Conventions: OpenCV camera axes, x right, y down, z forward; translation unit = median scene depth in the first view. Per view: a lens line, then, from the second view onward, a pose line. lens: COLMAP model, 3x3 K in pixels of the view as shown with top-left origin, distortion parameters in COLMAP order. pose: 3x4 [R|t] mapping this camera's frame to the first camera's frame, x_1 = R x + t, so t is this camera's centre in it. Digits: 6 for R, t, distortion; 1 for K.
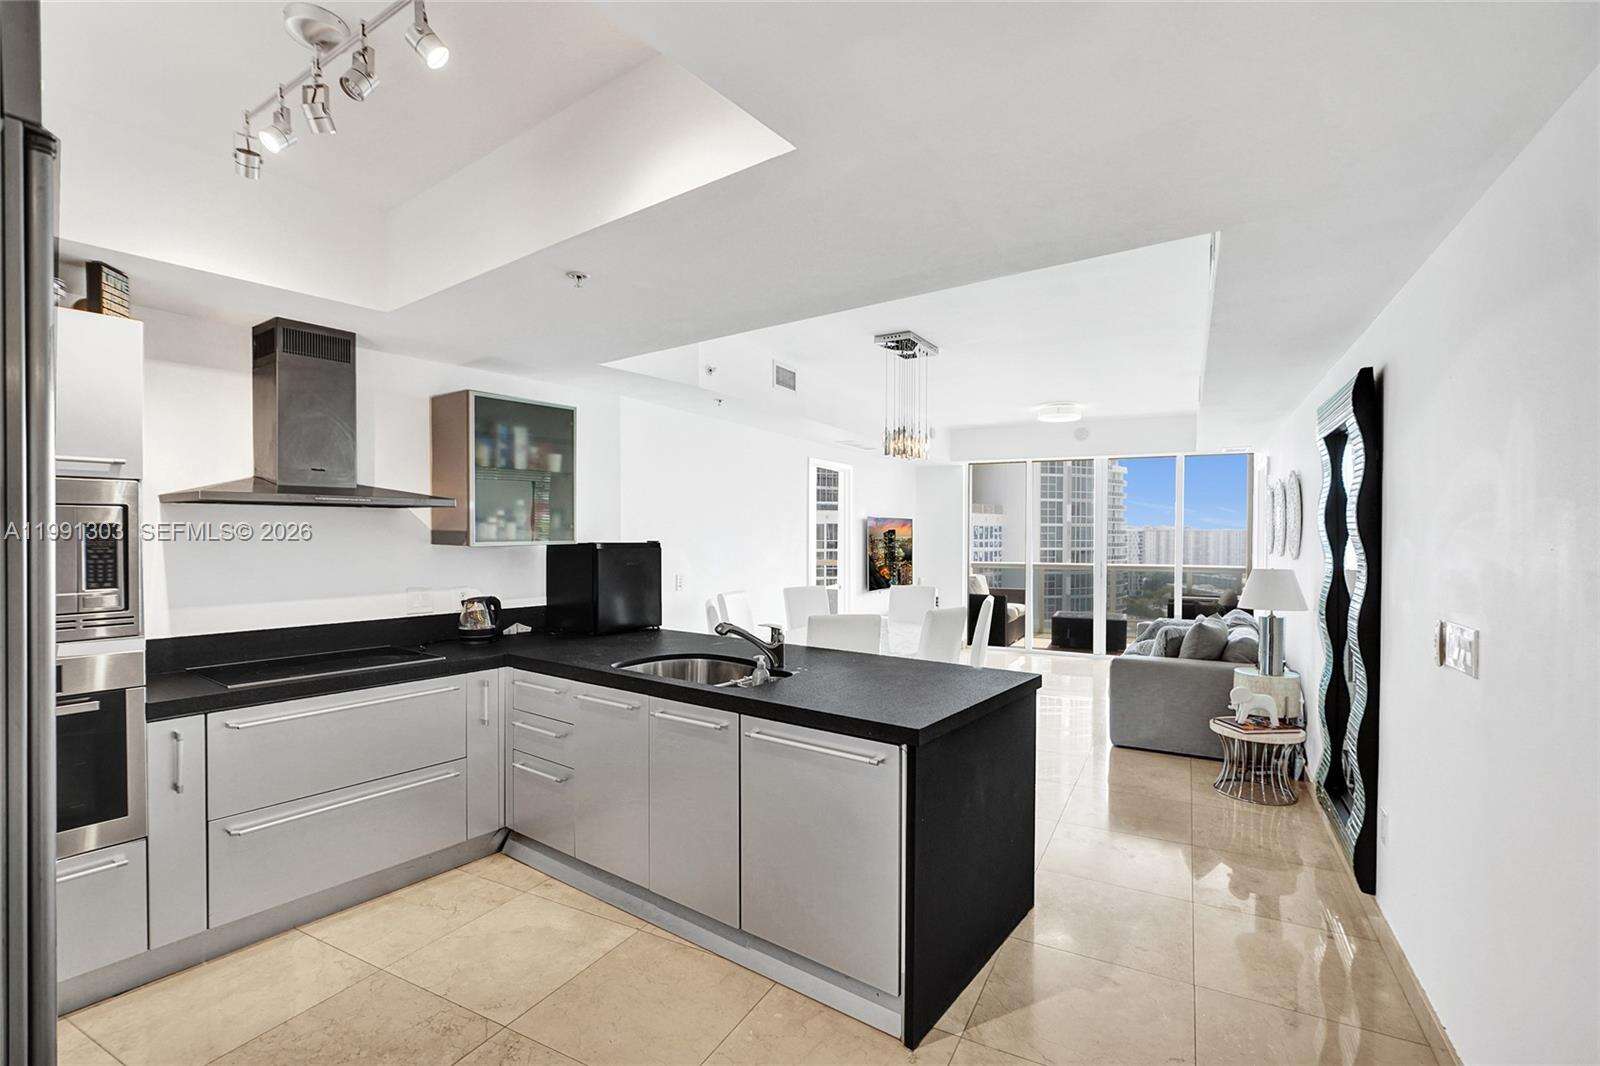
lens RADIAL K [[729.4, 0, 791.9], [0, 729.4, 538.4], [0, 0, 1]] dist [-0.012868, 0.006105]
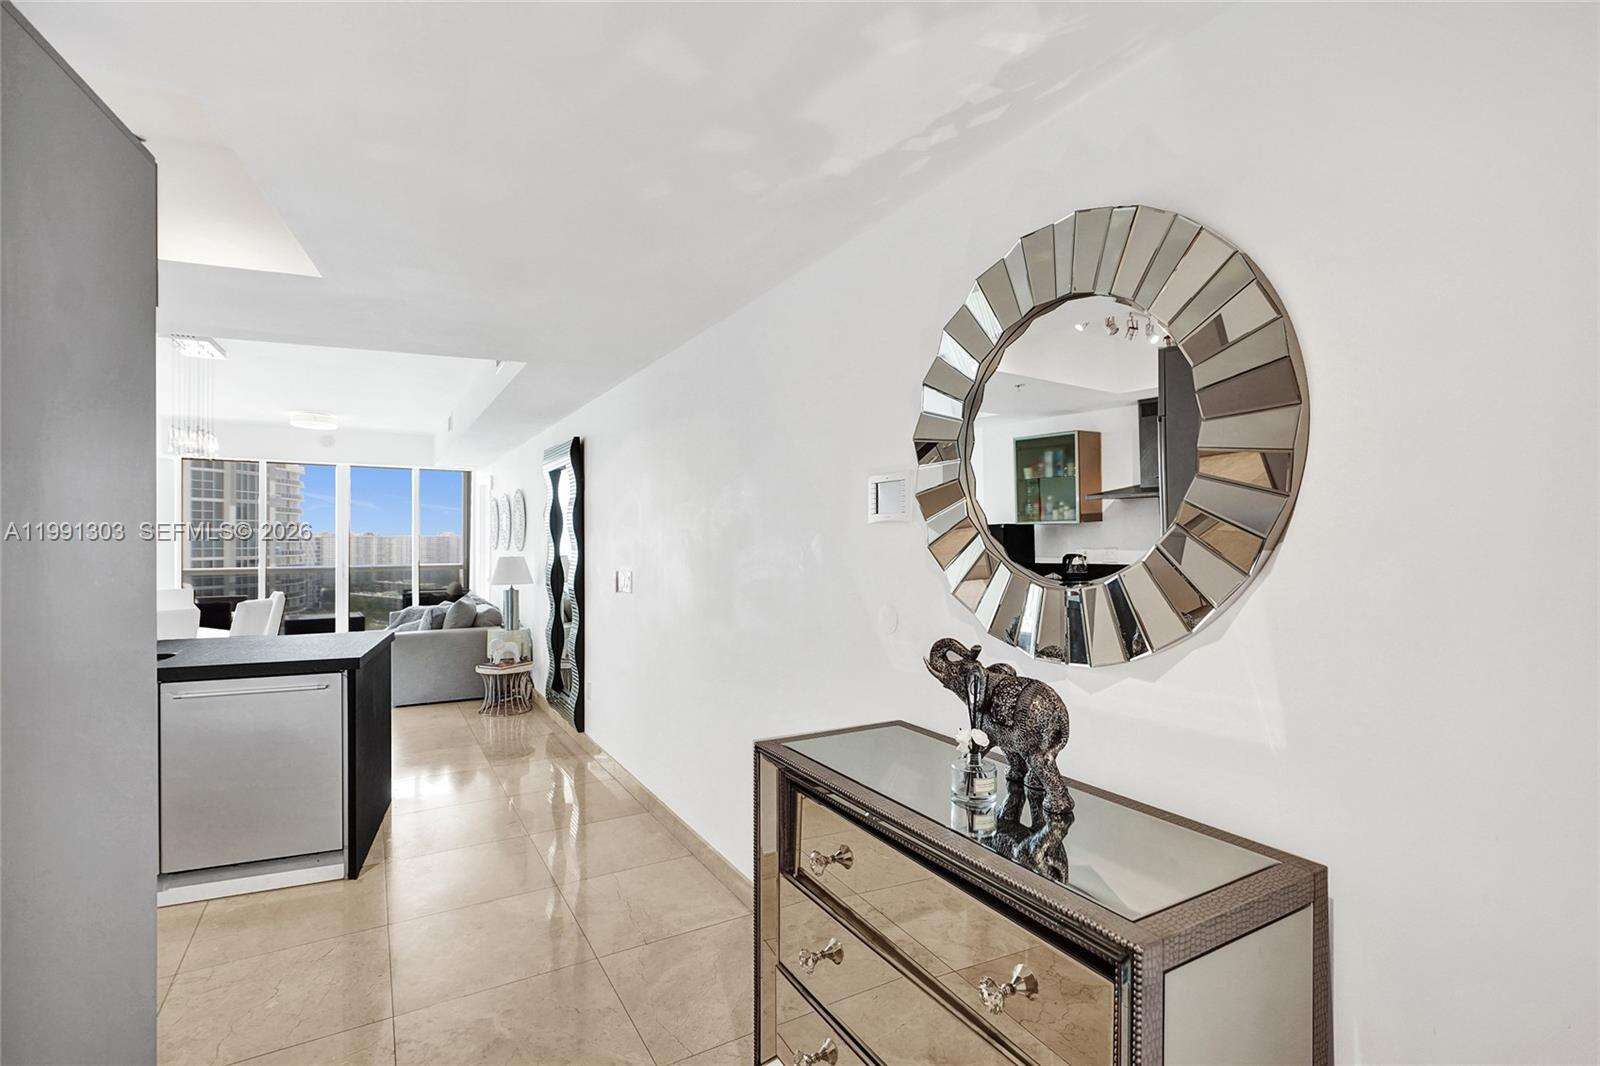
lens RADIAL K [[758.2, 0, 800.0], [0, 758.2, 533.0], [0, 0, 1]] dist [-0.008886, 0.007060]
pose [[0.522904, 0.001605, 0.852390, -0.354623], [0.012200, 0.999882, -0.009367, 0.017661], [-0.852304, 0.015297, 0.522823, -0.305173]]
